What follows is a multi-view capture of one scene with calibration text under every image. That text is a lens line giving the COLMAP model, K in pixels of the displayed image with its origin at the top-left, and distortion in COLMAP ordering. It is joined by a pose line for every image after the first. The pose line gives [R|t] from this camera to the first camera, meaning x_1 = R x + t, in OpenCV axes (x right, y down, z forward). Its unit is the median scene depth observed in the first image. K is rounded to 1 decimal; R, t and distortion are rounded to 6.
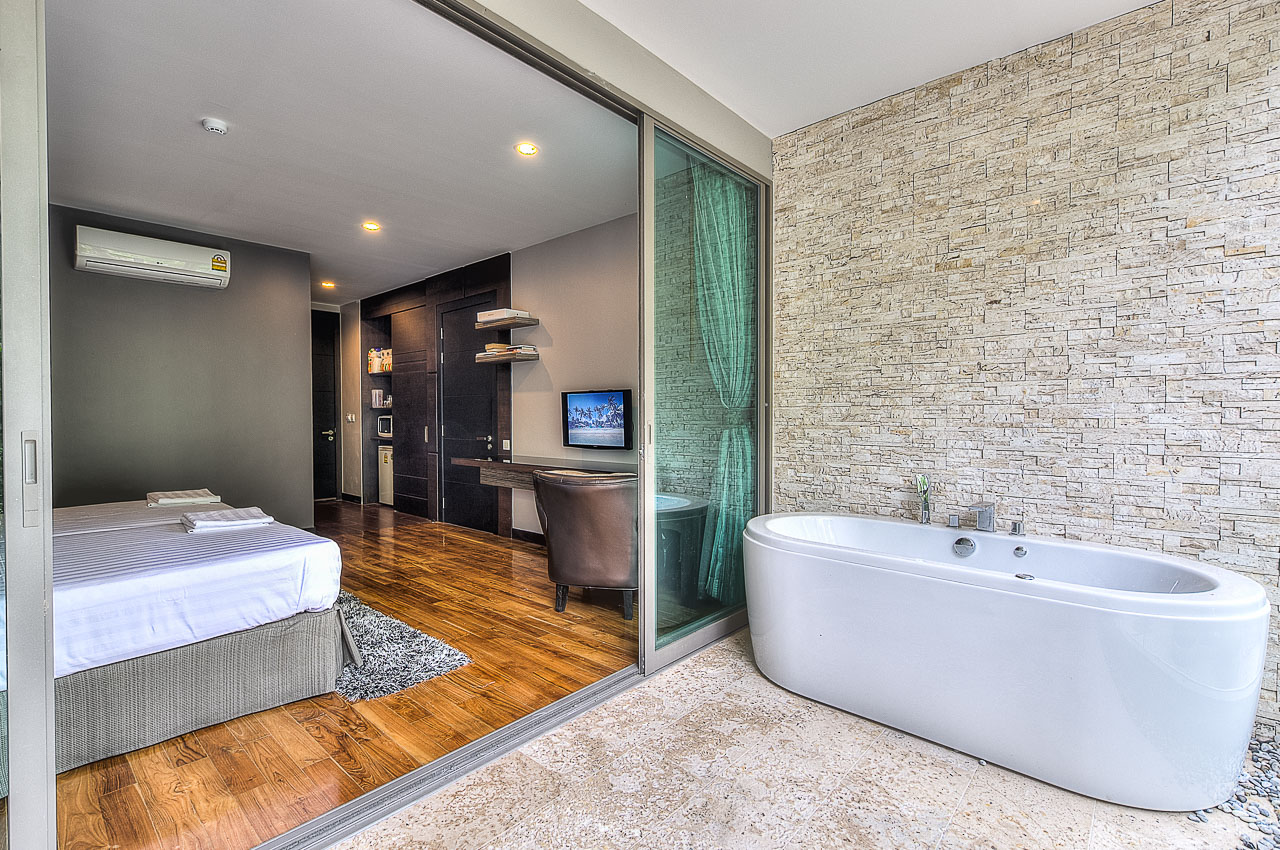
lens RADIAL K [[564.9, 0, 633.9], [0, 564.9, 430.1], [0, 0, 1]] dist [0.001197, -0.001582]
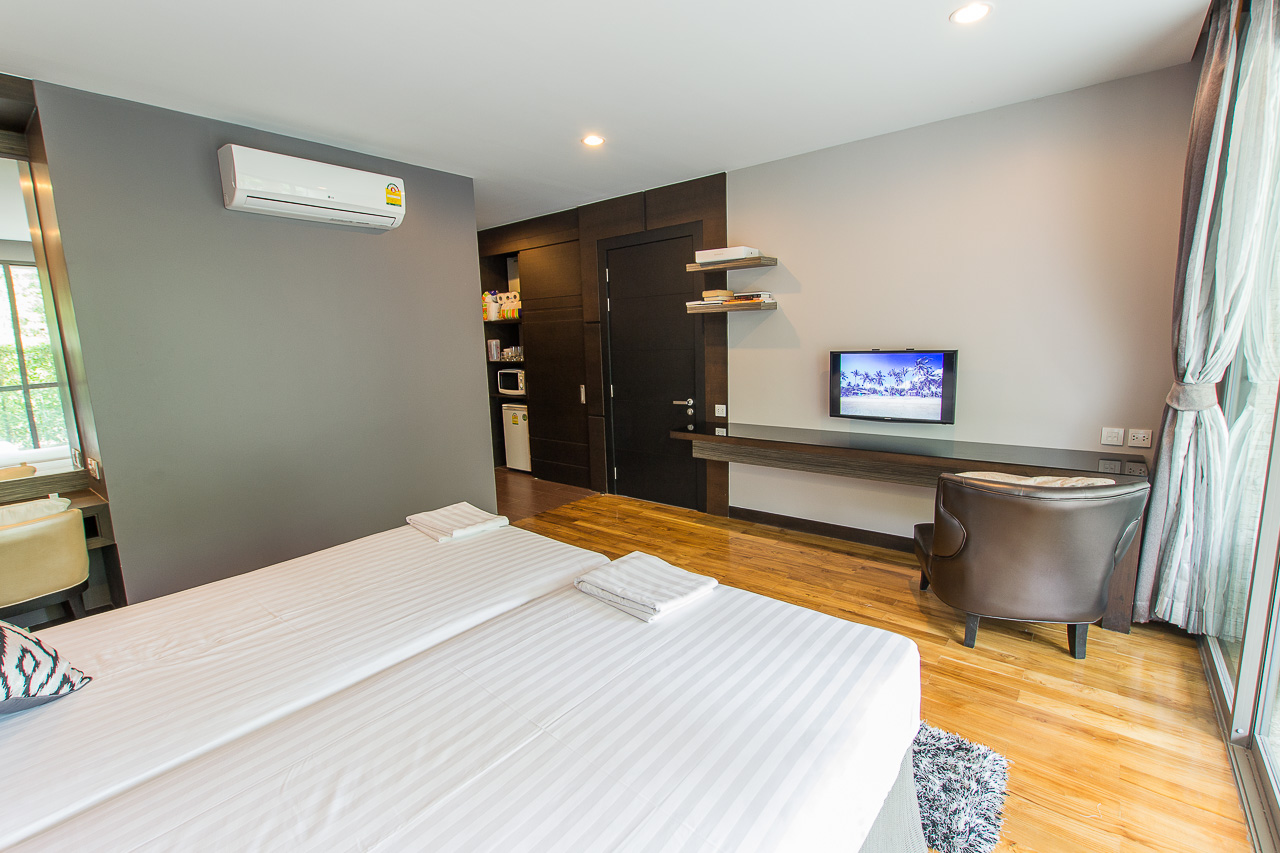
lens RADIAL K [[562.3, 0, 648.8], [0, 562.3, 426.9], [0, 0, 1]] dist [0.000979, -0.000319]
pose [[0.998588, -0.036547, 0.038542, -0.386756], [0.031258, 0.991039, 0.129863, -0.066044], [-0.042943, -0.128475, 0.990783, 0.174426]]
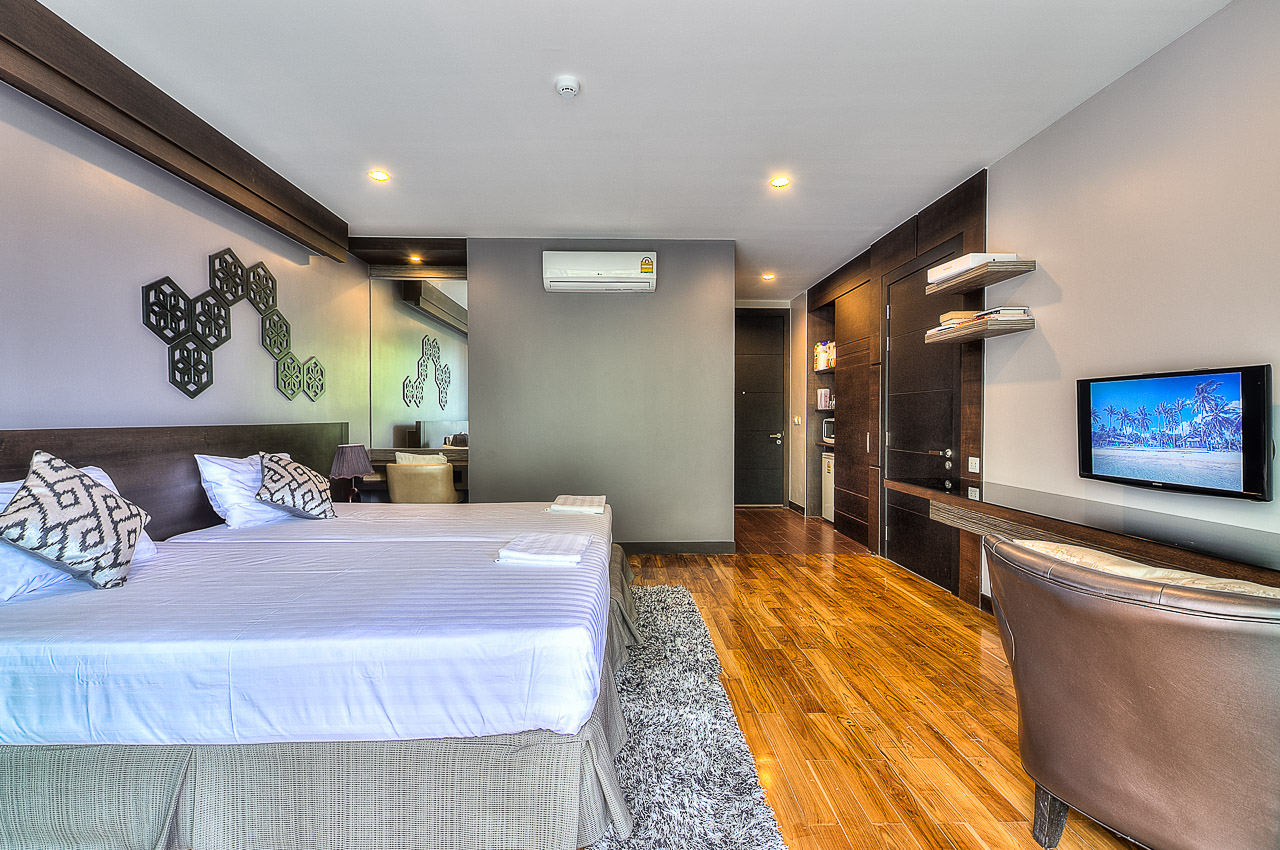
lens RADIAL K [[564.9, 0, 633.9], [0, 564.9, 430.1], [0, 0, 1]] dist [0.001197, -0.001582]
pose [[0.684423, 0.018799, -0.728842, -0.018752], [-0.019297, 0.999784, 0.007667, -0.012216], [0.728829, 0.008817, 0.684639, 0.275456]]
